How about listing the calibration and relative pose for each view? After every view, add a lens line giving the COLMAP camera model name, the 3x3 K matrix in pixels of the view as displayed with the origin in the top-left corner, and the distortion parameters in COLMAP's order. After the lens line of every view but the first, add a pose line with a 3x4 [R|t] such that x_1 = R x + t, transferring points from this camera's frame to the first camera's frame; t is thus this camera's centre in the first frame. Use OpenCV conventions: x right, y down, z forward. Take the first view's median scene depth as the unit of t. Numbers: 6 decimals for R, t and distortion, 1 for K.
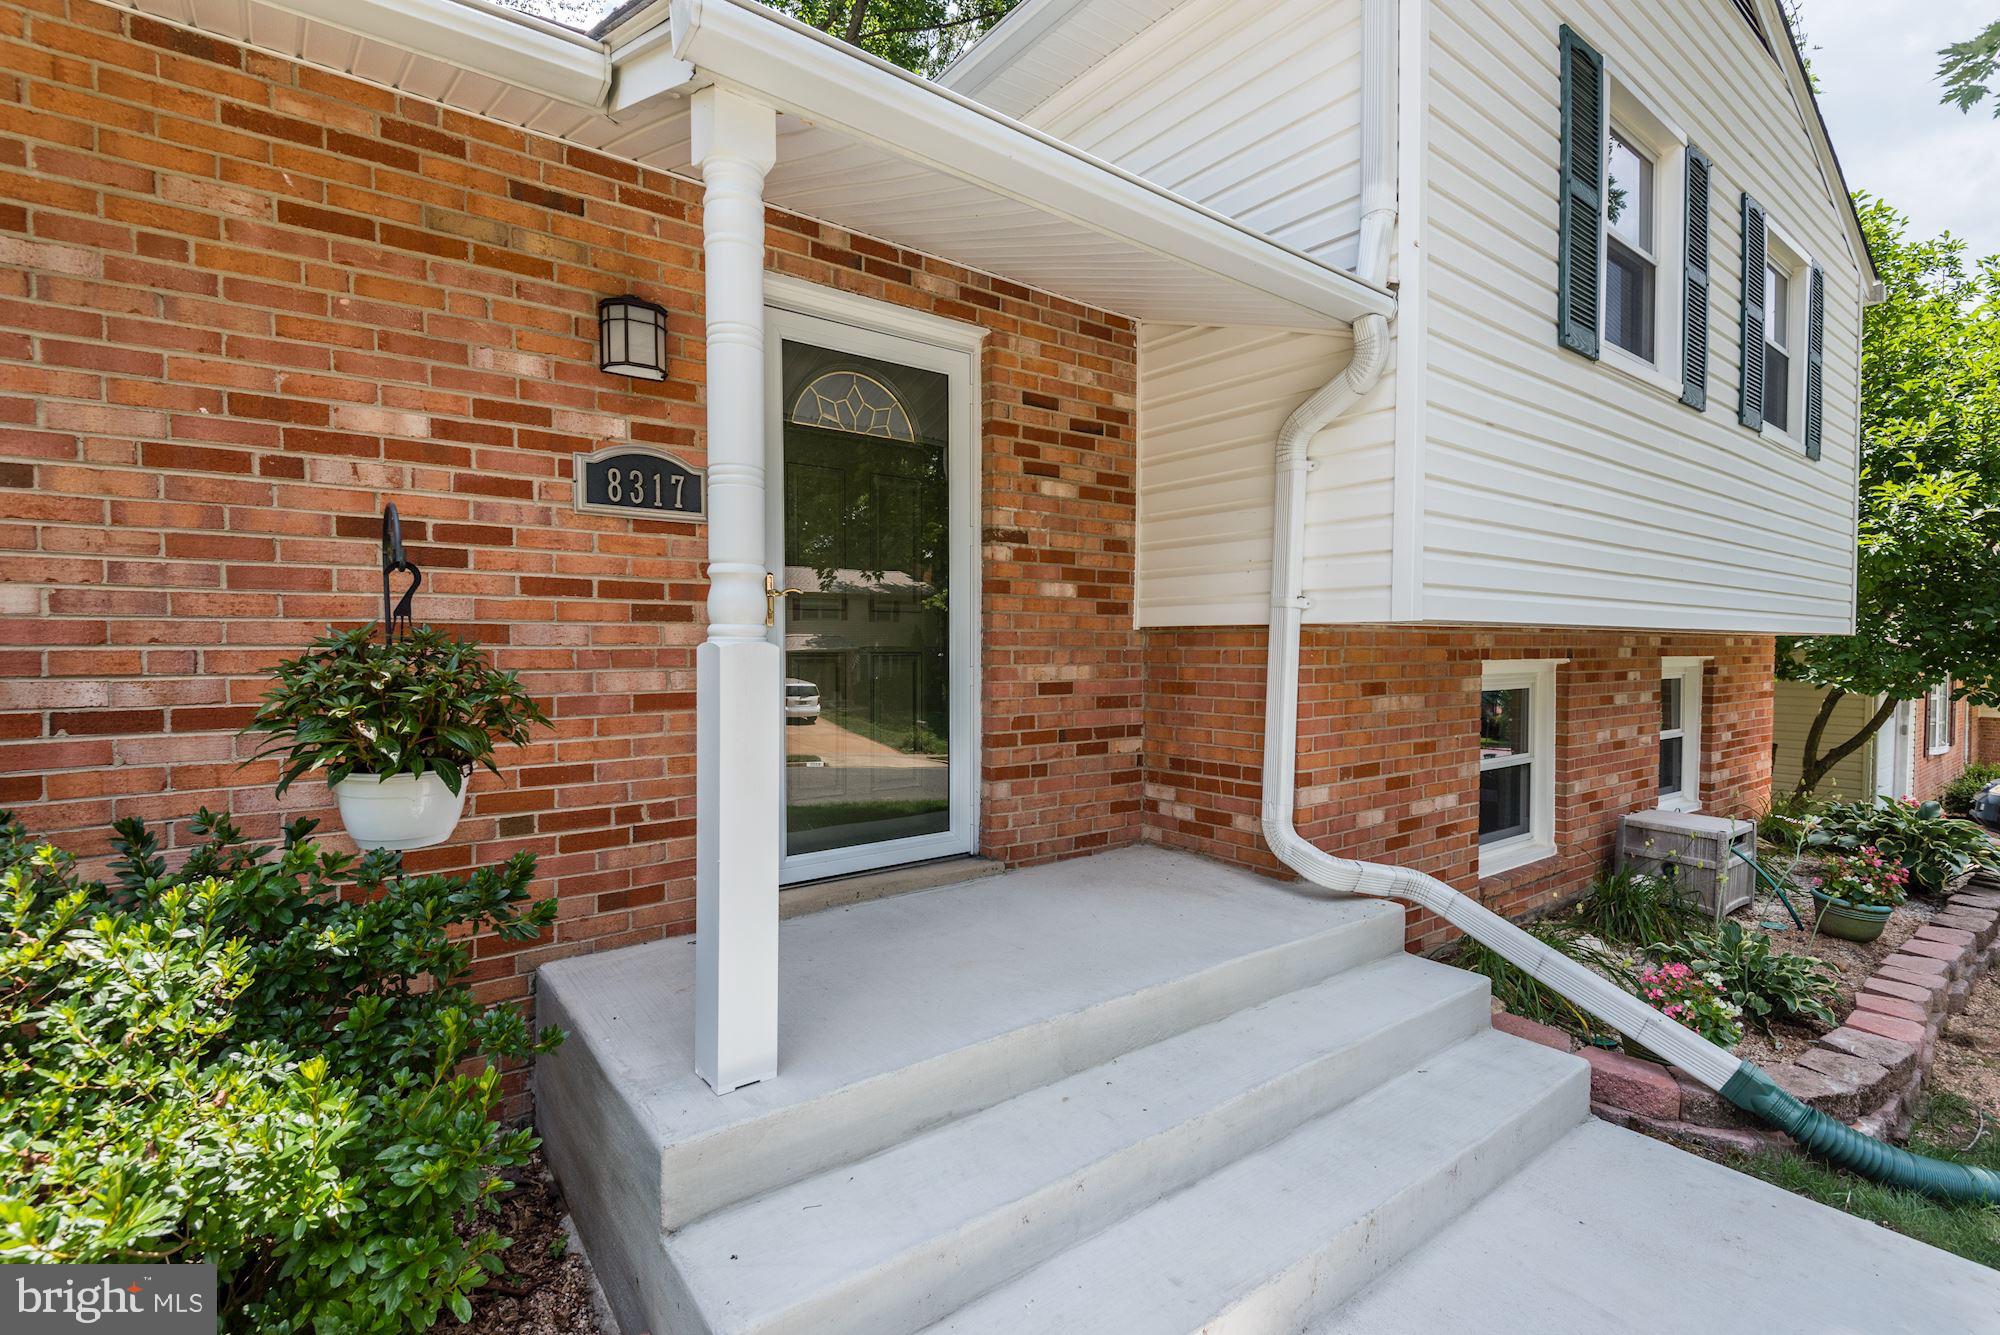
lens RADIAL K [[904.9, 0, 1000.0], [0, 904.9, 667.5], [0, 0, 1]] dist [0.015397, -0.010809]
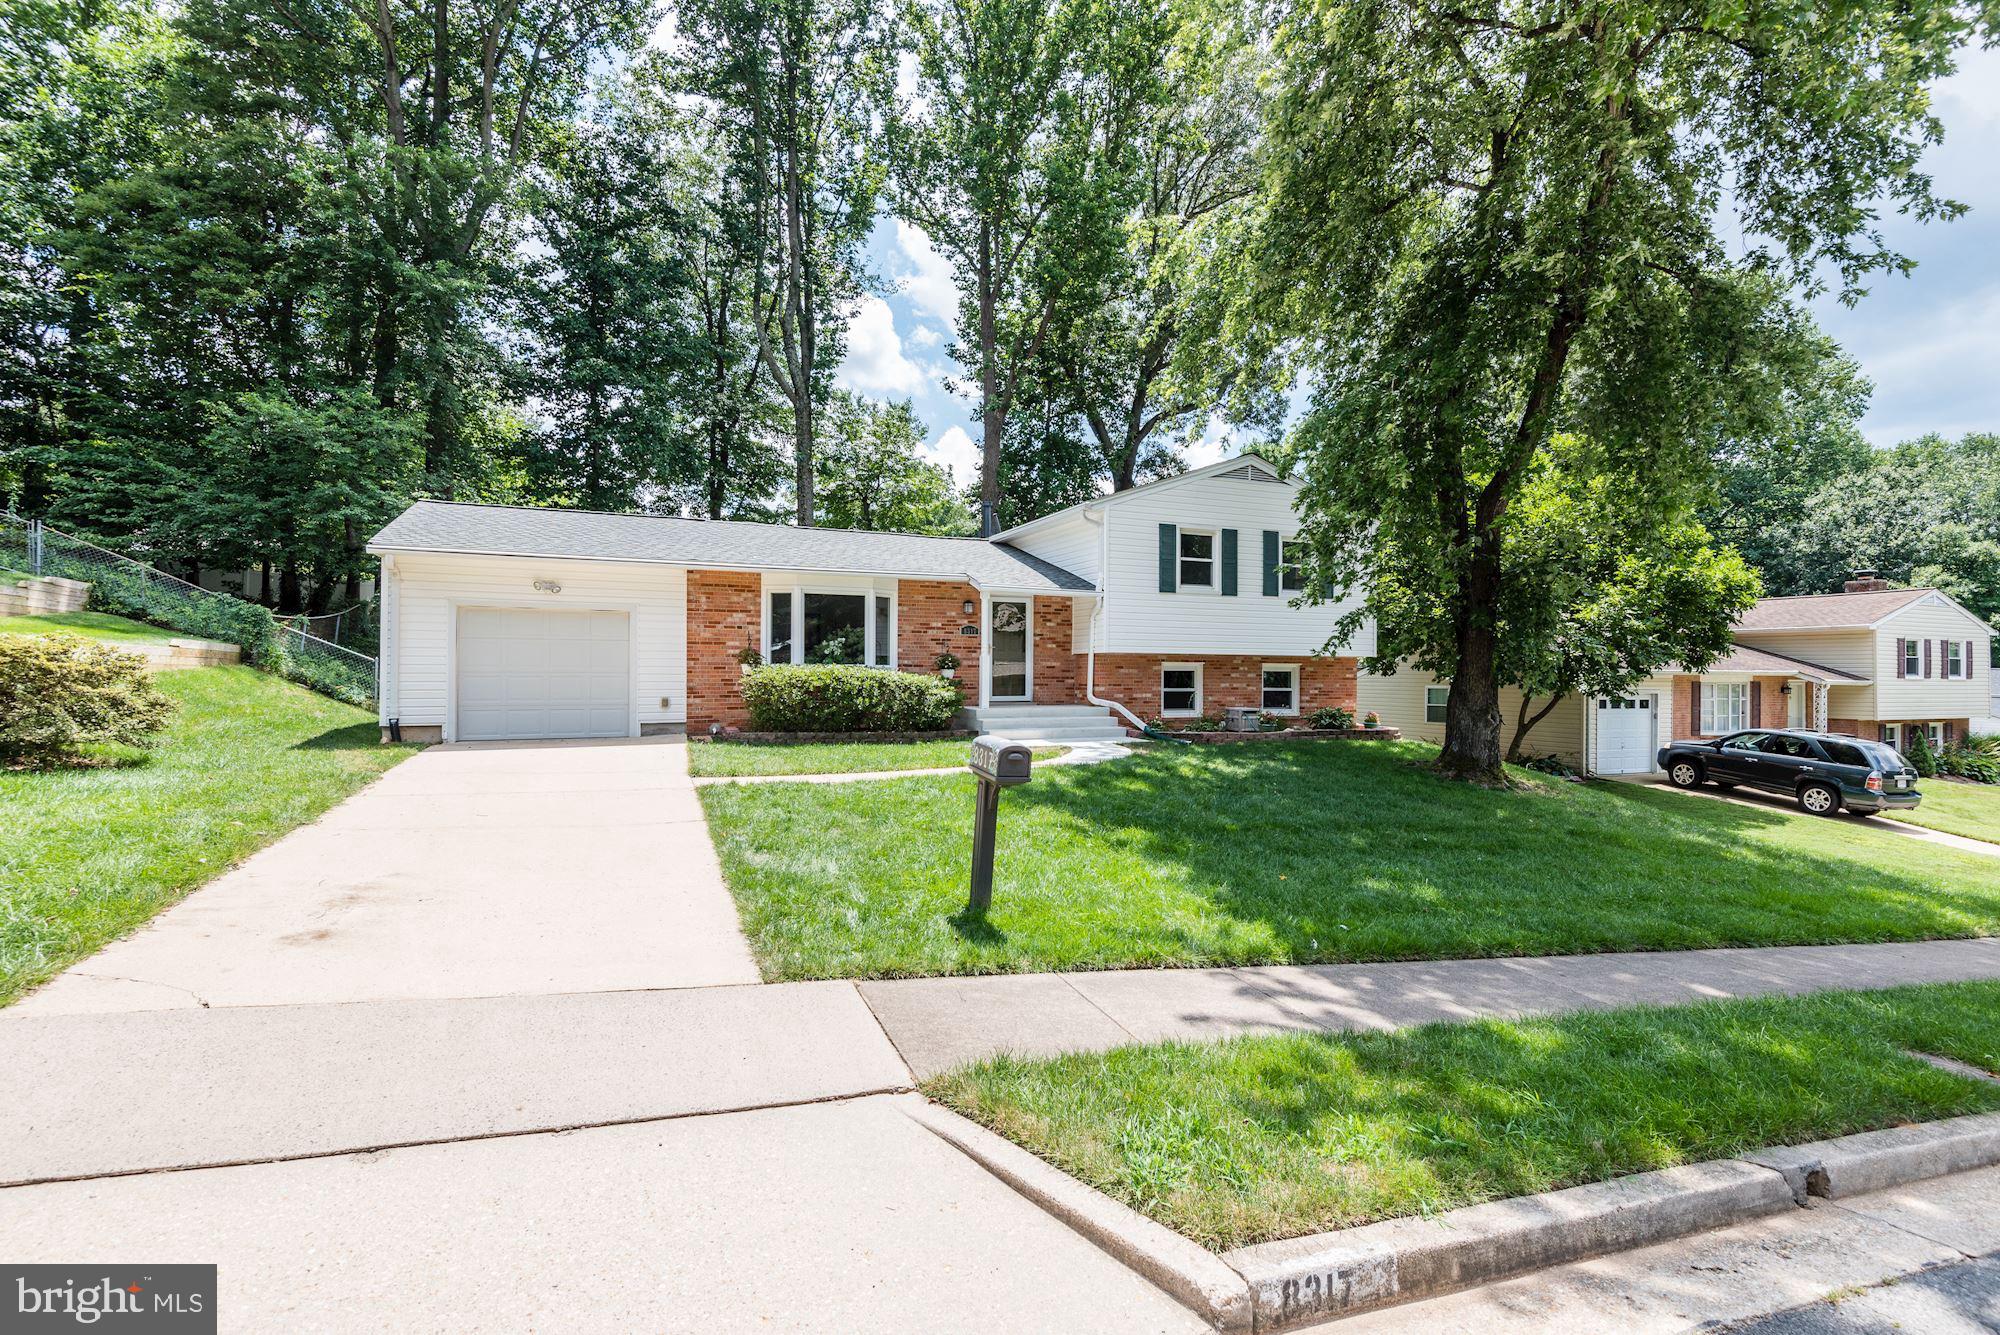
lens RADIAL K [[904.9, 0, 1000.0], [0, 904.9, 667.5], [0, 0, 1]] dist [0.015397, -0.010809]
pose [[0.971205, 0.004595, -0.238201, 0.928215], [-0.009947, 0.999724, -0.021270, 0.127309], [0.238037, 0.023027, 0.970983, -3.614492]]
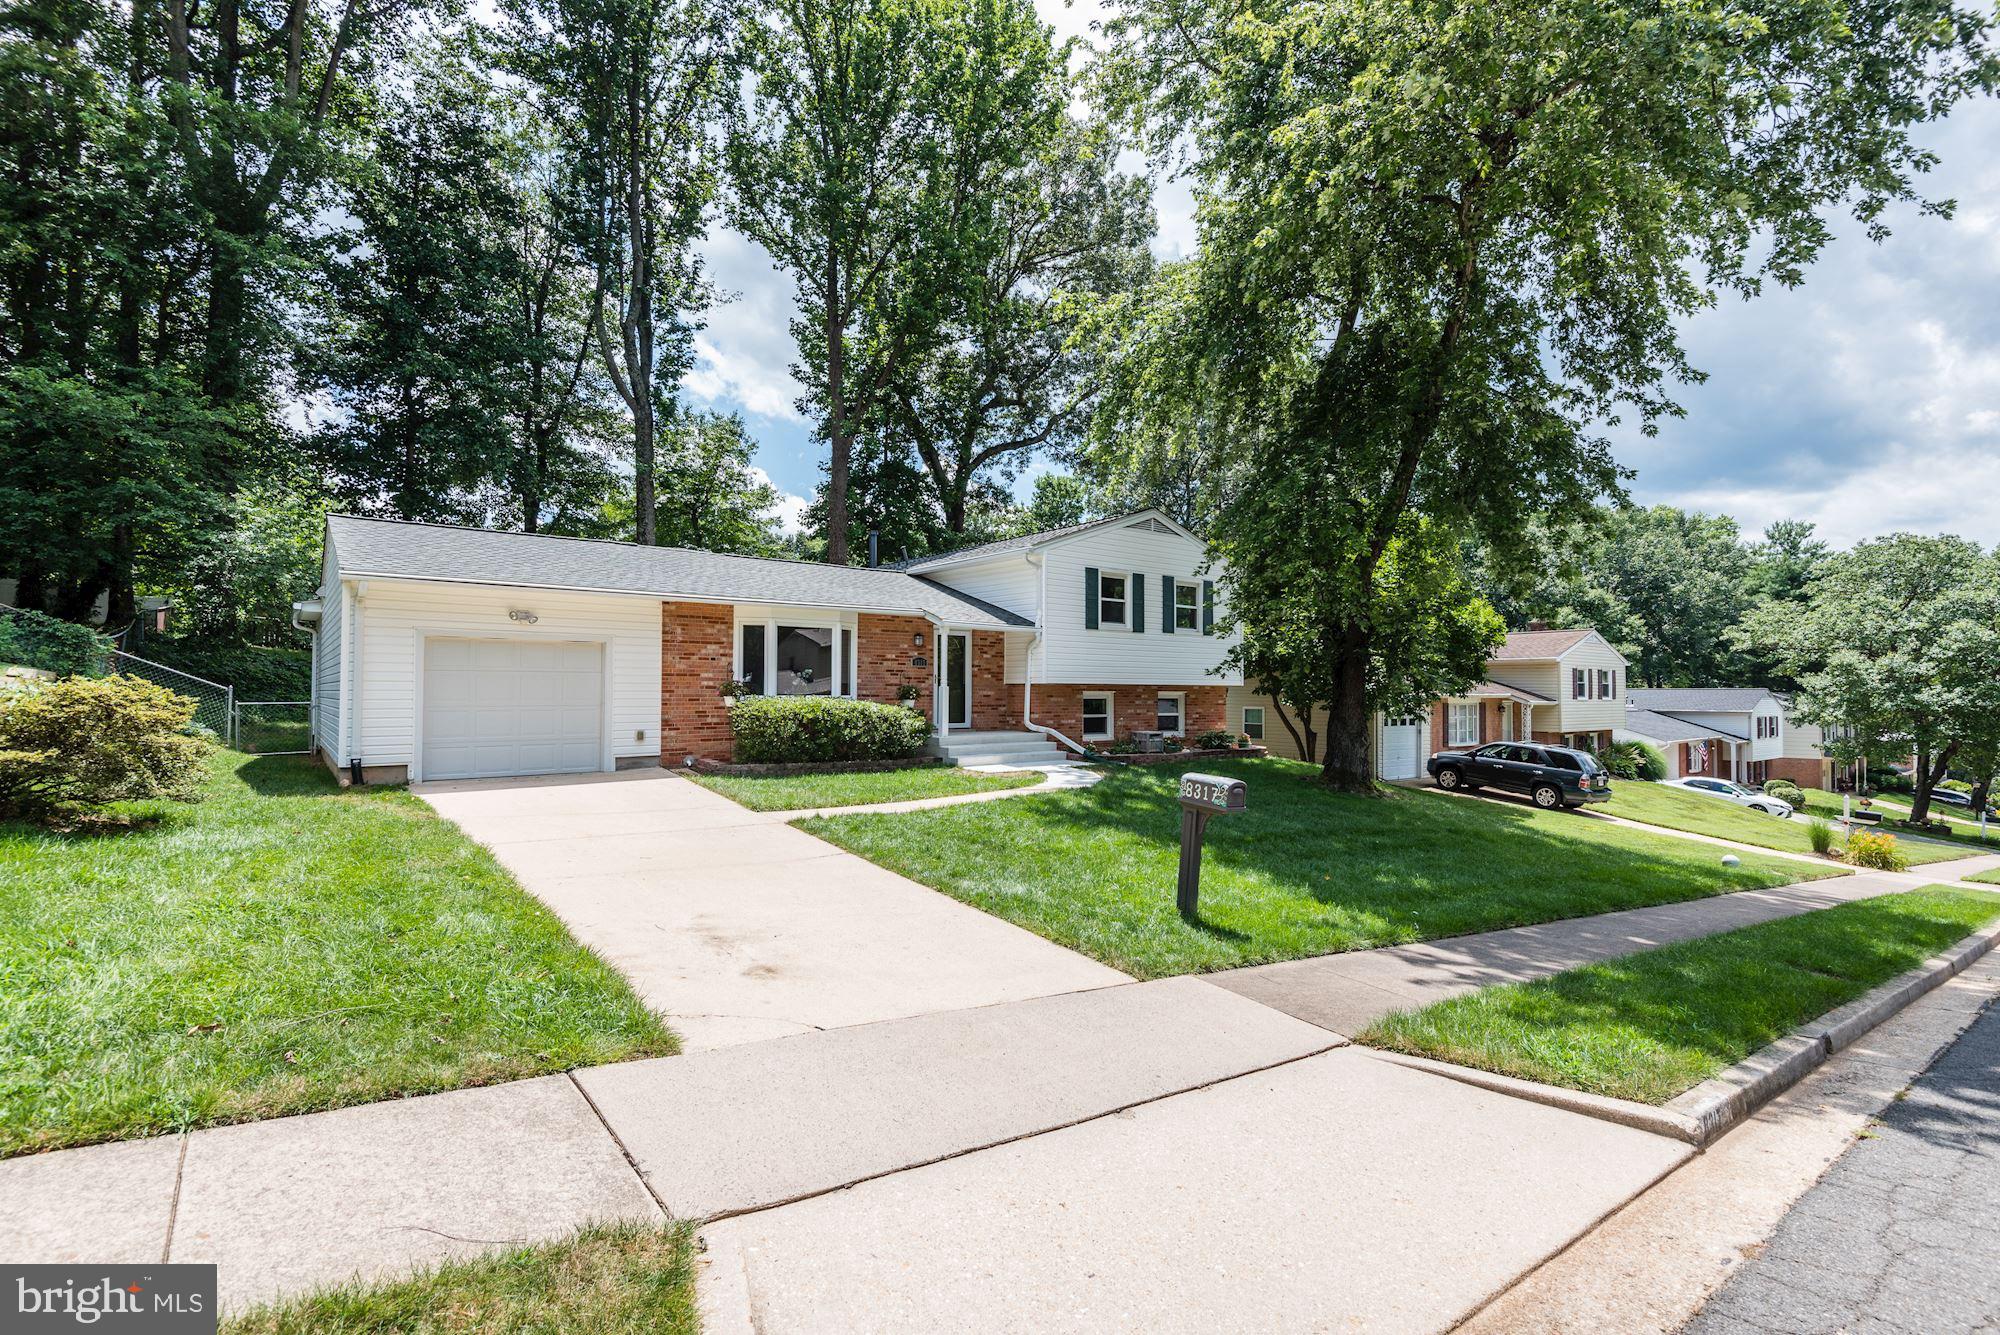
lens RADIAL K [[904.9, 0, 1000.0], [0, 904.9, 667.5], [0, 0, 1]] dist [0.015397, -0.010809]
pose [[0.999656, 0.007304, 0.025171, 0.010620], [-0.006307, 0.999202, -0.039437, 0.062684], [-0.025439, 0.039265, 0.998905, -4.044859]]
